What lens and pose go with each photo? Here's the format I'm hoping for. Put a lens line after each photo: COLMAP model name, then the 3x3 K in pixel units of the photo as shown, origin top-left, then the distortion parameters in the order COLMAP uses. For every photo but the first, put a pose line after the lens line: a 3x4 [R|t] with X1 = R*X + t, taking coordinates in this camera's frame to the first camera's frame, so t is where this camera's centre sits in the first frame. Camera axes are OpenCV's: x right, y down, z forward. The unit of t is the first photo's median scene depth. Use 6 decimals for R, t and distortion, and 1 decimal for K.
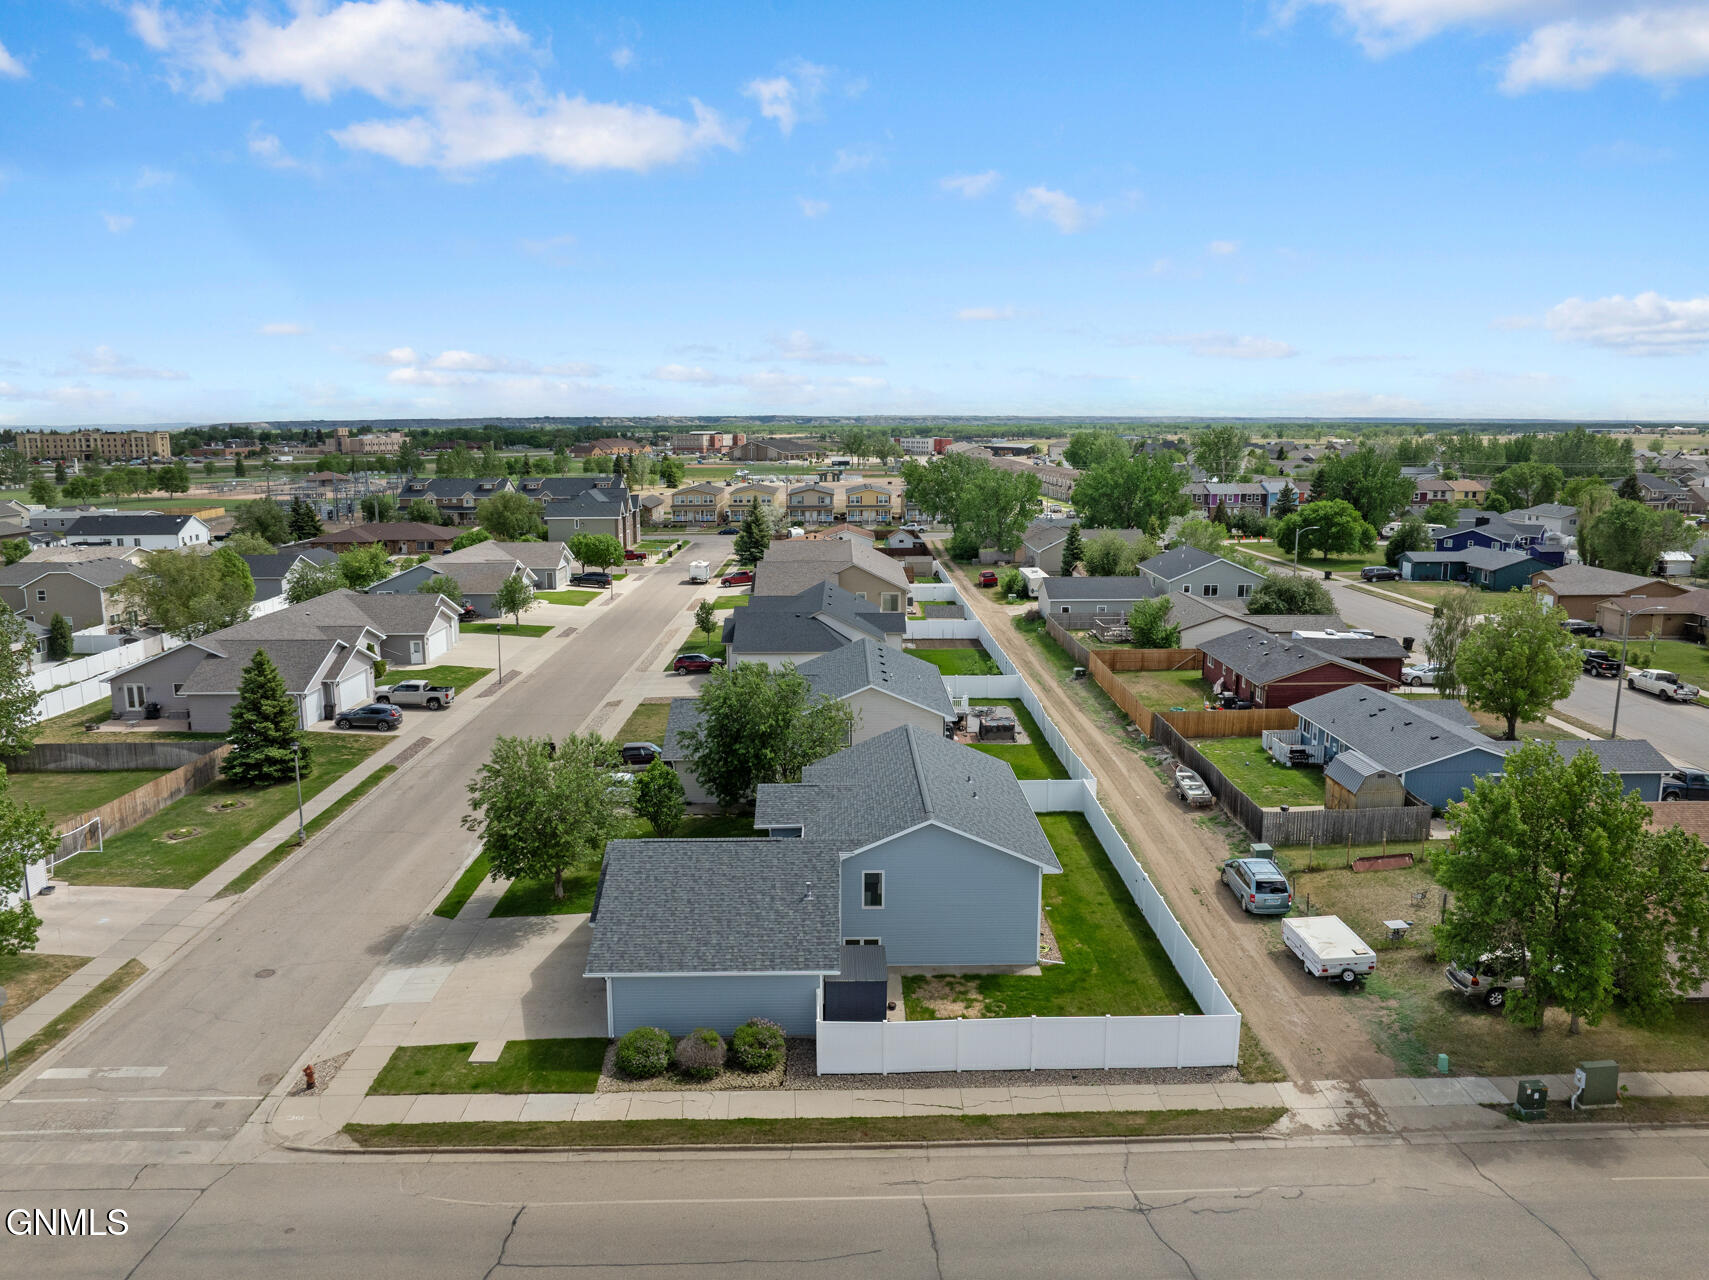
lens RADIAL K [[1197.0, 0, 854.5], [0, 1197.0, 640.0], [0, 0, 1]] dist [-0.040356, 0.004978]
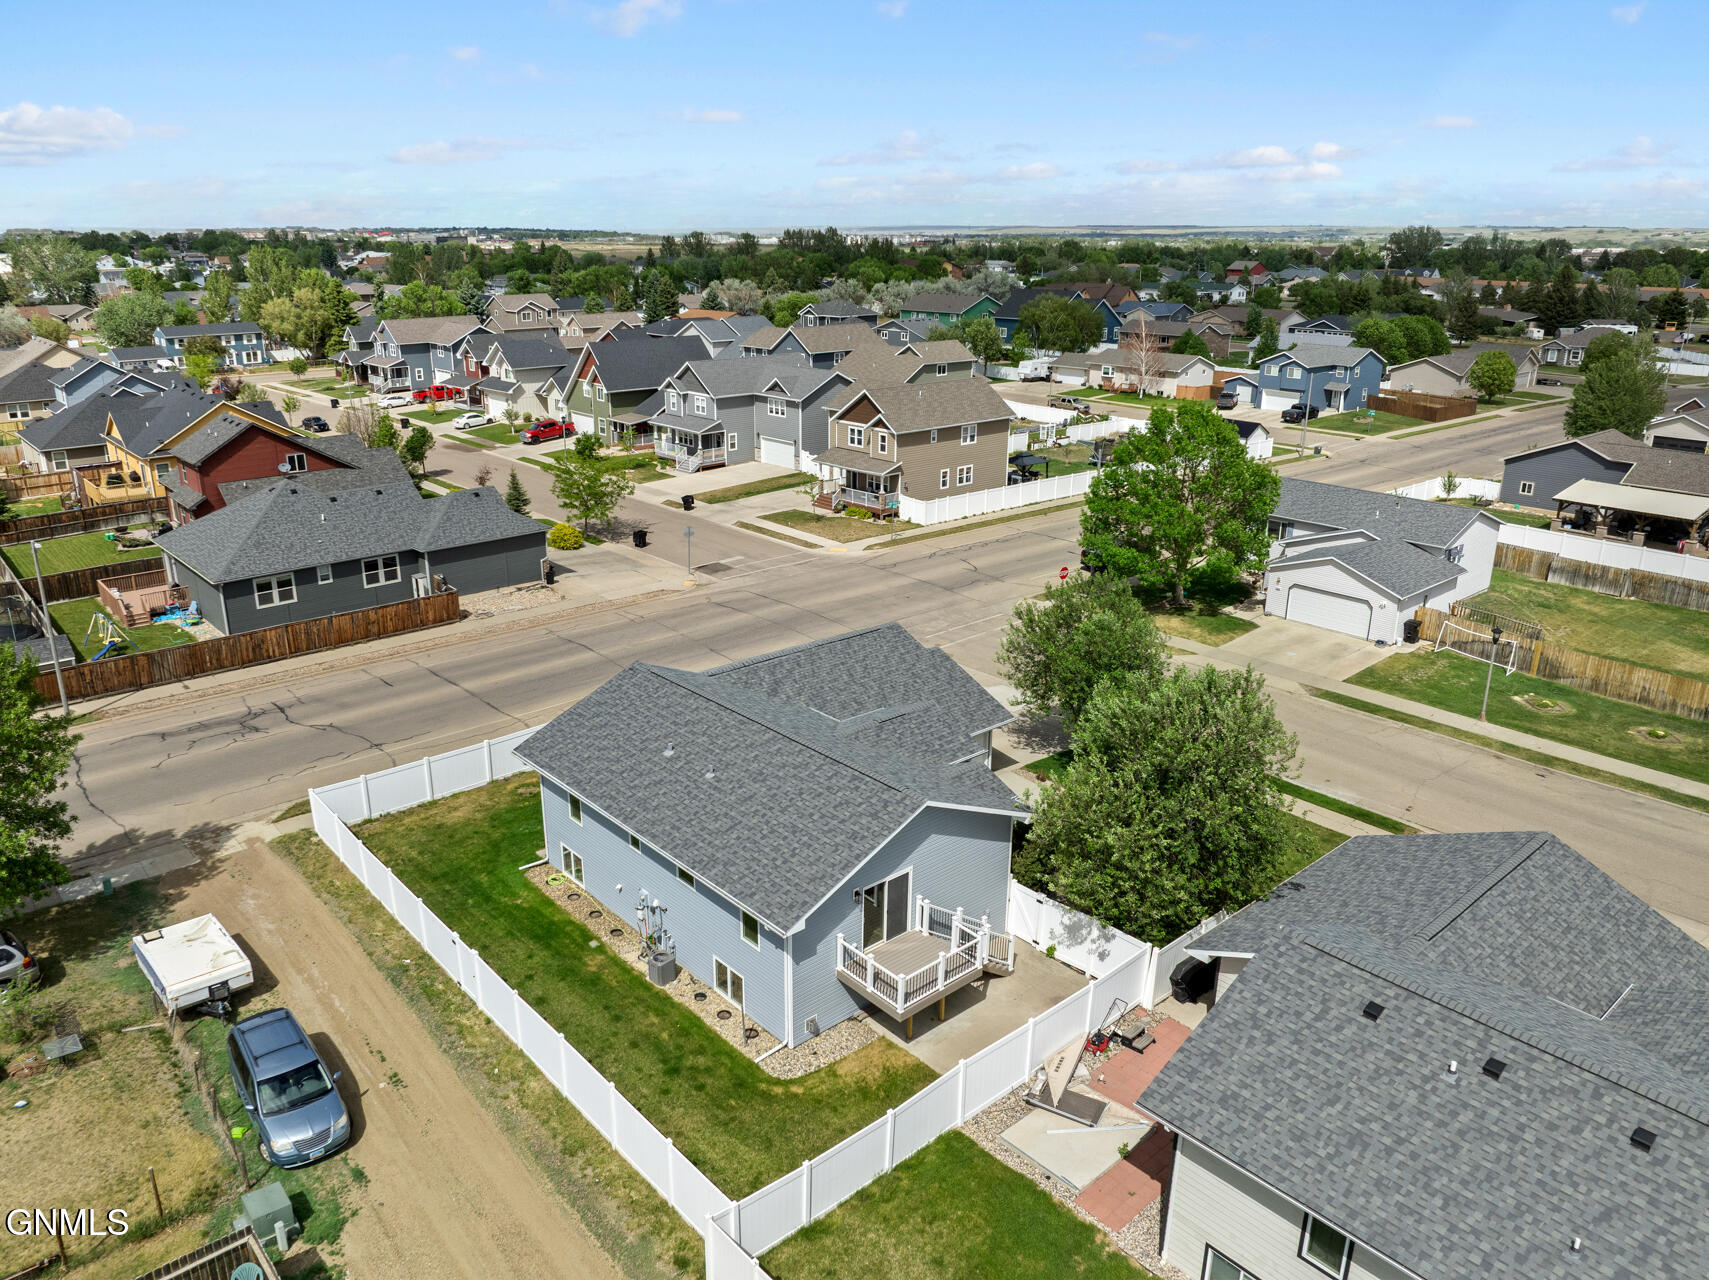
lens RADIAL K [[1197.0, 0, 854.5], [0, 1197.0, 640.0], [0, 0, 1]] dist [-0.040356, 0.004978]
pose [[-0.756163, 0.215482, -0.617887, 0.519296], [-0.113472, 0.886747, 0.448111, -0.311741], [0.644470, 0.408958, -0.646074, 1.737409]]
